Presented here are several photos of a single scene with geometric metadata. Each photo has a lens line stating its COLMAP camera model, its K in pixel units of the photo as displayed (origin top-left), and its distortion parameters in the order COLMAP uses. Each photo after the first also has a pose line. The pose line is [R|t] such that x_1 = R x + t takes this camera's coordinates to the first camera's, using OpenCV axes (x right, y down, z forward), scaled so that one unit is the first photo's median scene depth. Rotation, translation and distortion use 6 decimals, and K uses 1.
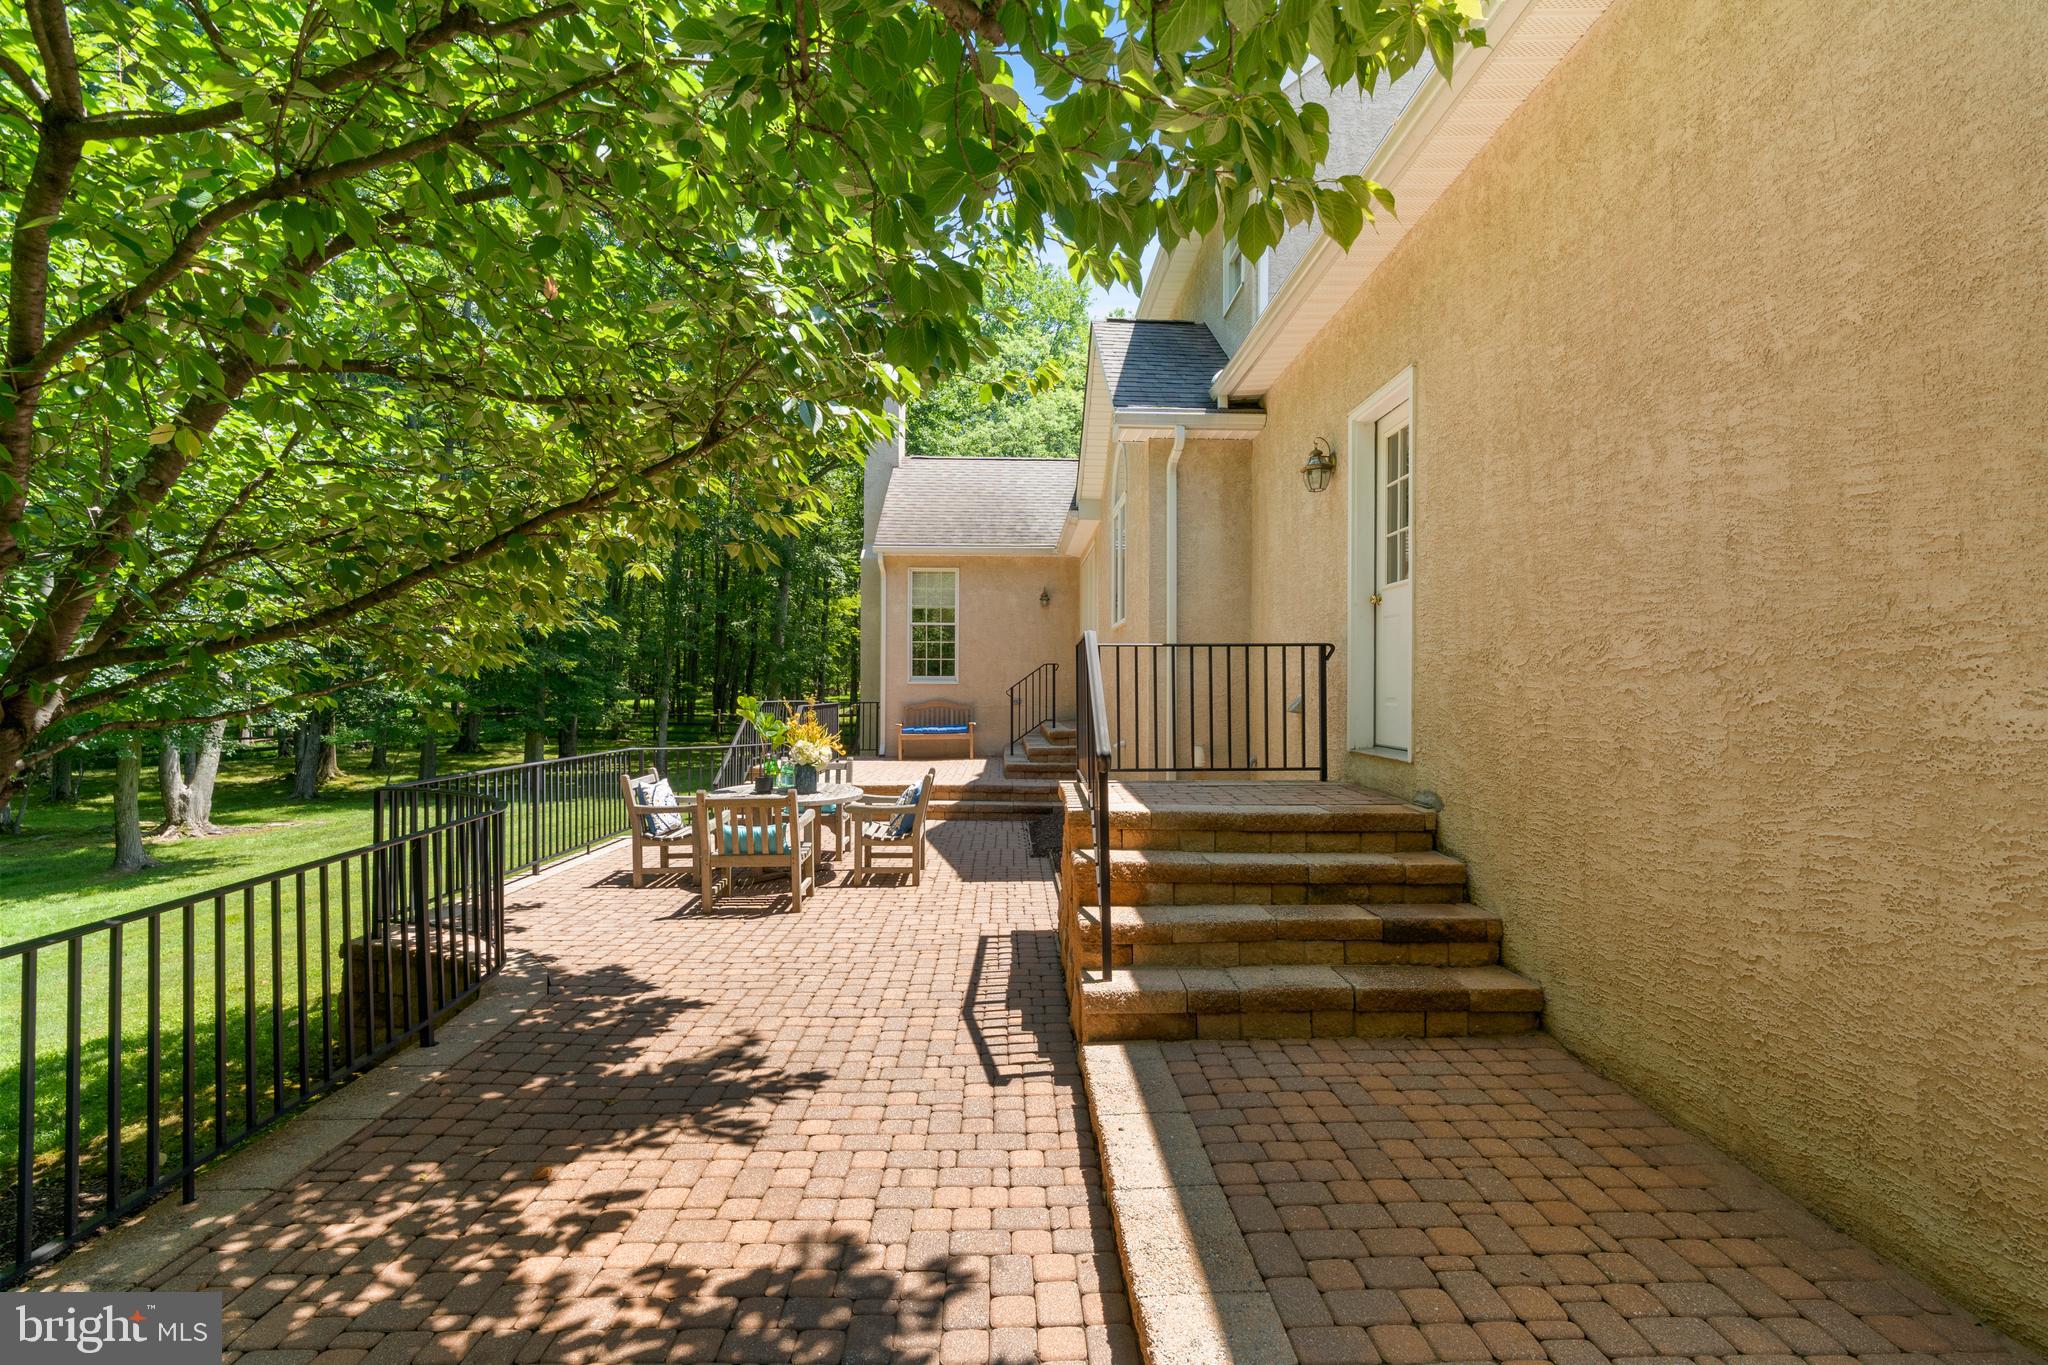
lens RADIAL K [[940.4, 0, 1028.9], [0, 940.4, 687.7], [0, 0, 1]] dist [-0.000423, -0.000178]
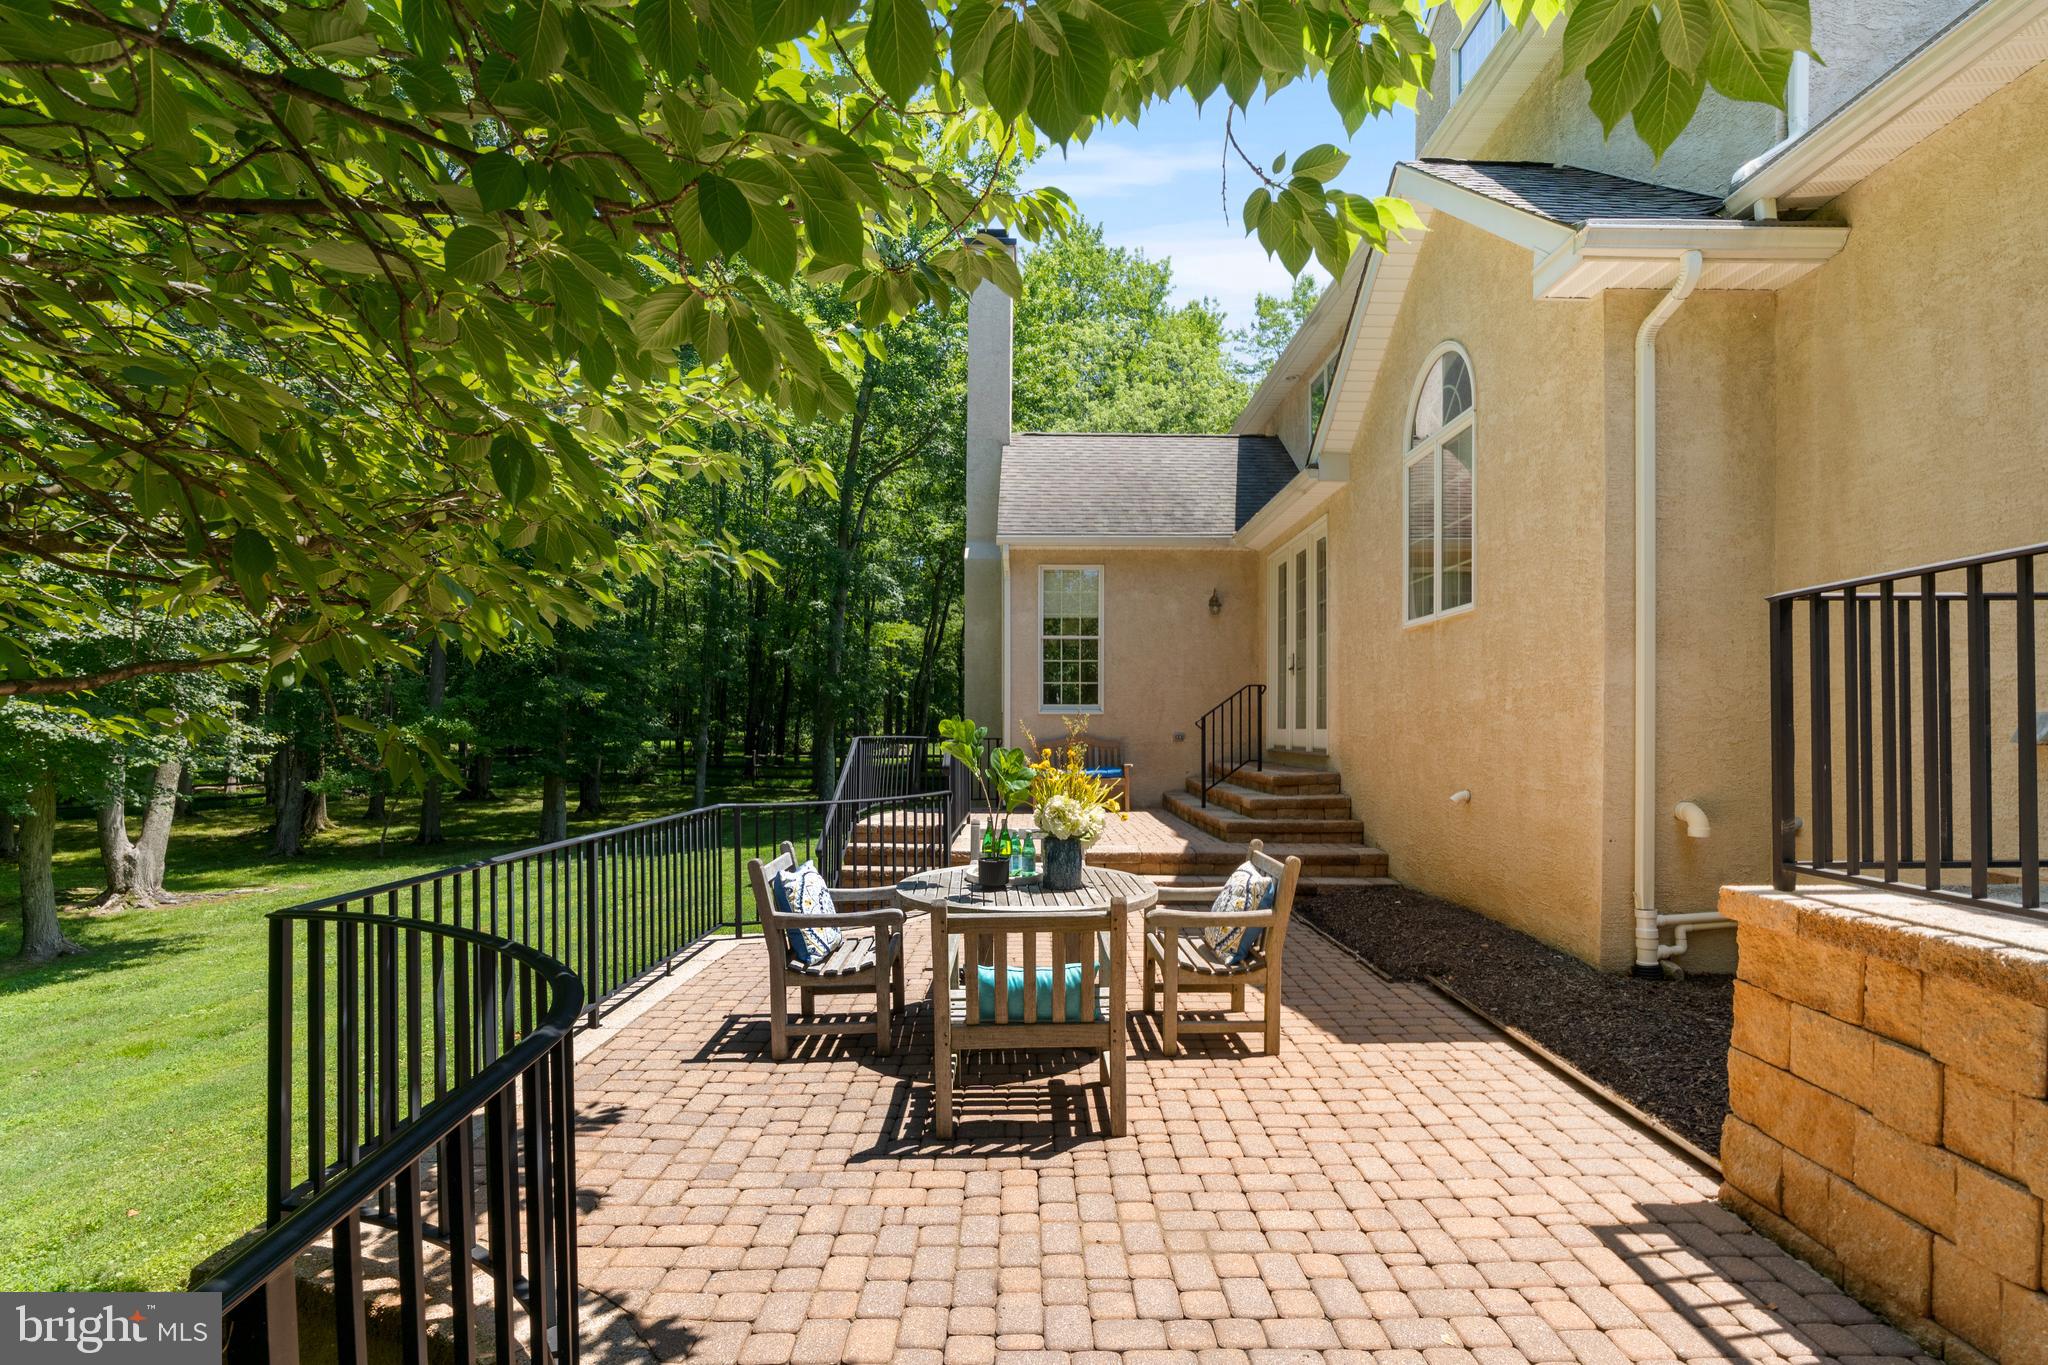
lens RADIAL K [[940.4, 0, 1023.3], [0, 940.4, 736.8], [0, 0, 1]] dist [-0.000423, -0.000178]
pose [[0.999933, -0.002800, -0.011261, -0.118985], [0.002890, 0.999964, 0.007927, 0.007182], [0.011238, -0.007959, 0.999905, 0.199359]]
